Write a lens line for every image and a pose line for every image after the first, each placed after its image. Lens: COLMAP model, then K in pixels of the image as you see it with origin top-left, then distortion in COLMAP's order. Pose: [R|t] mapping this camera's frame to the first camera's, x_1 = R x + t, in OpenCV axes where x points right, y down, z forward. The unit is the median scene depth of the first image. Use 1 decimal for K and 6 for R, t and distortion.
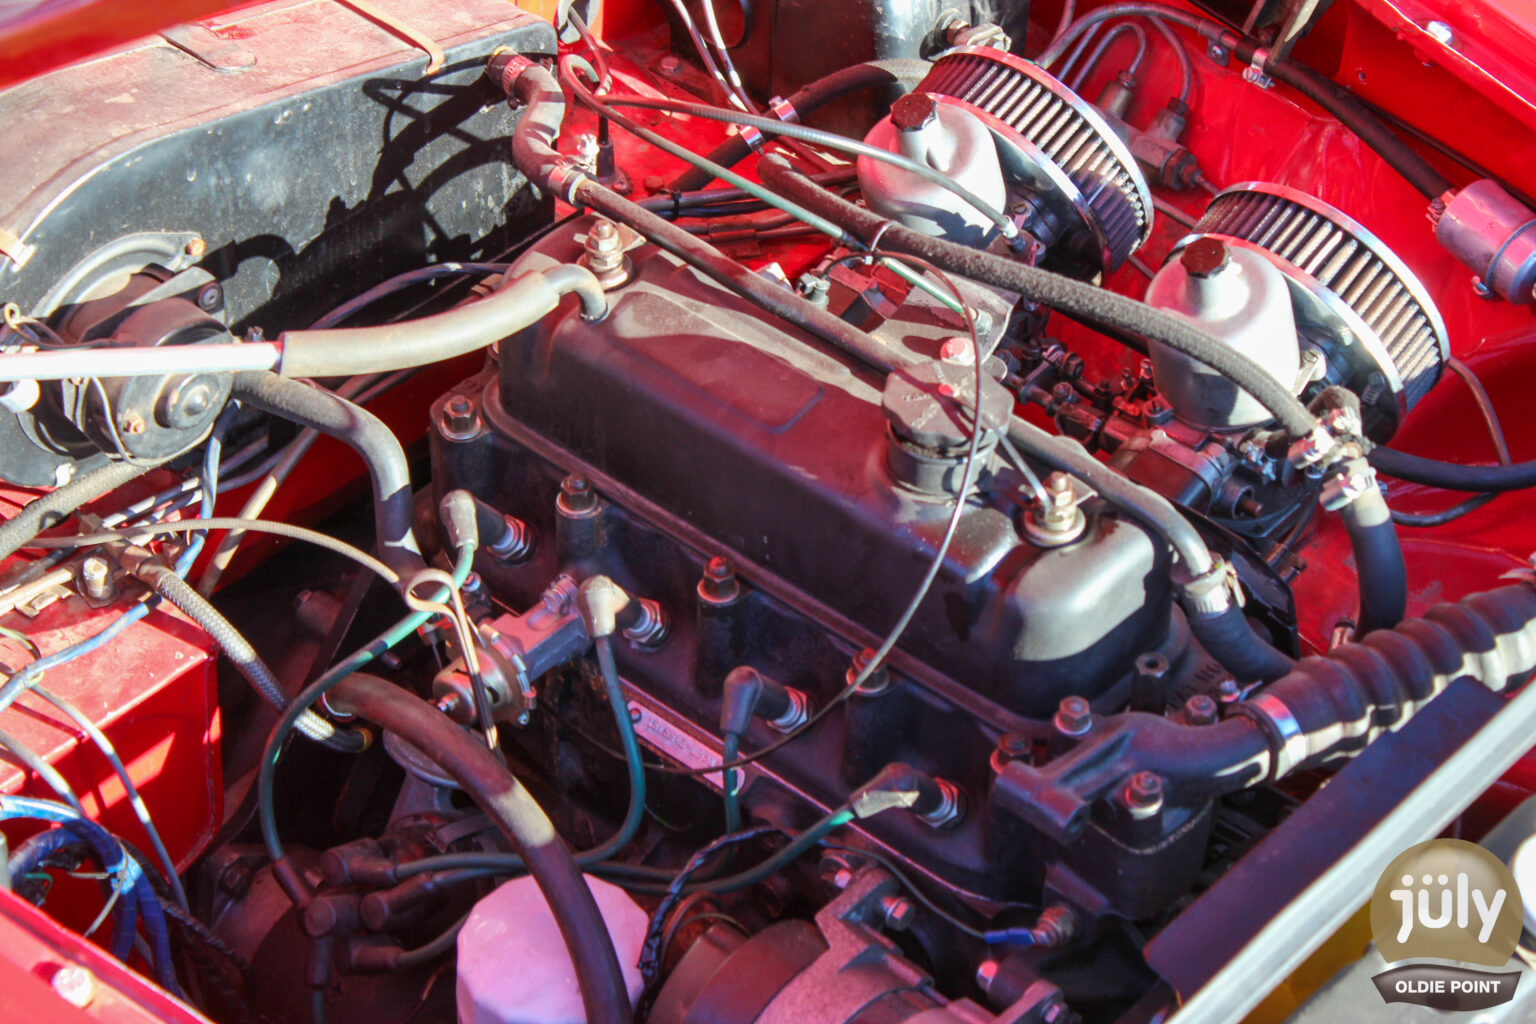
lens RADIAL K [[3658.4, 0, 761.6], [0, 3658.4, 513.3], [0, 0, 1]] dist [0.097324, 0.000000]
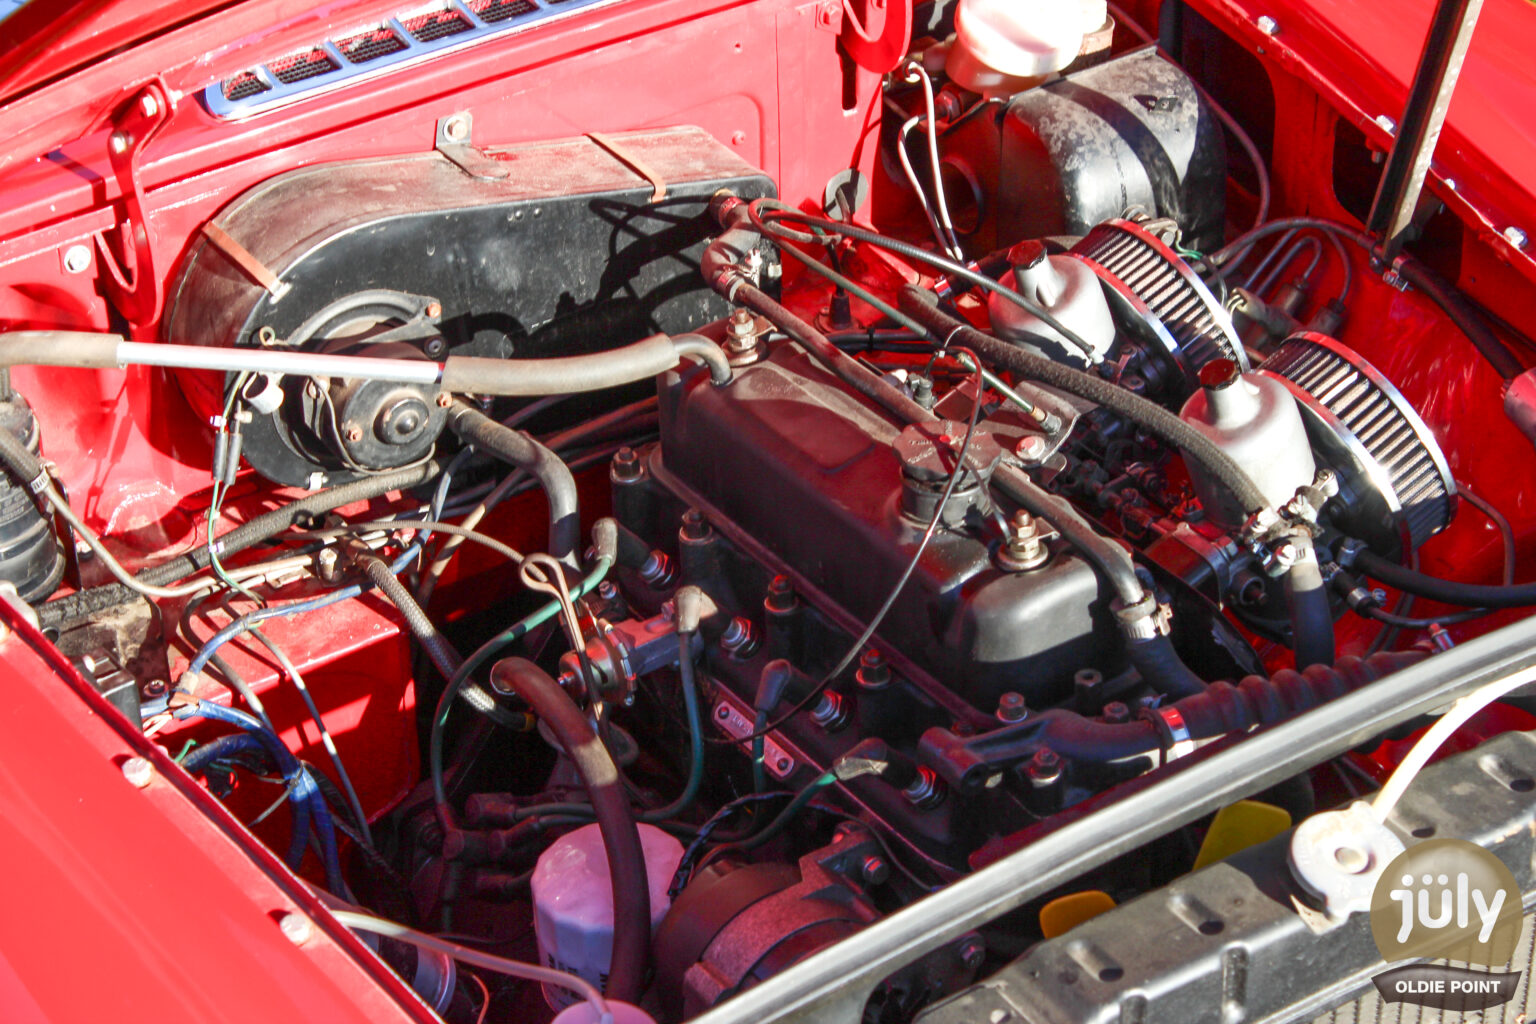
lens RADIAL K [[3658.4, 0, 774.6], [0, 3658.4, 512.9], [0, 0, 1]] dist [0.097324, 0.000000]
pose [[0.964874, 0.085034, -0.248572, 0.280969], [-0.116856, 0.986330, -0.116180, 0.130226], [0.235295, 0.141146, 0.961620, -0.178153]]
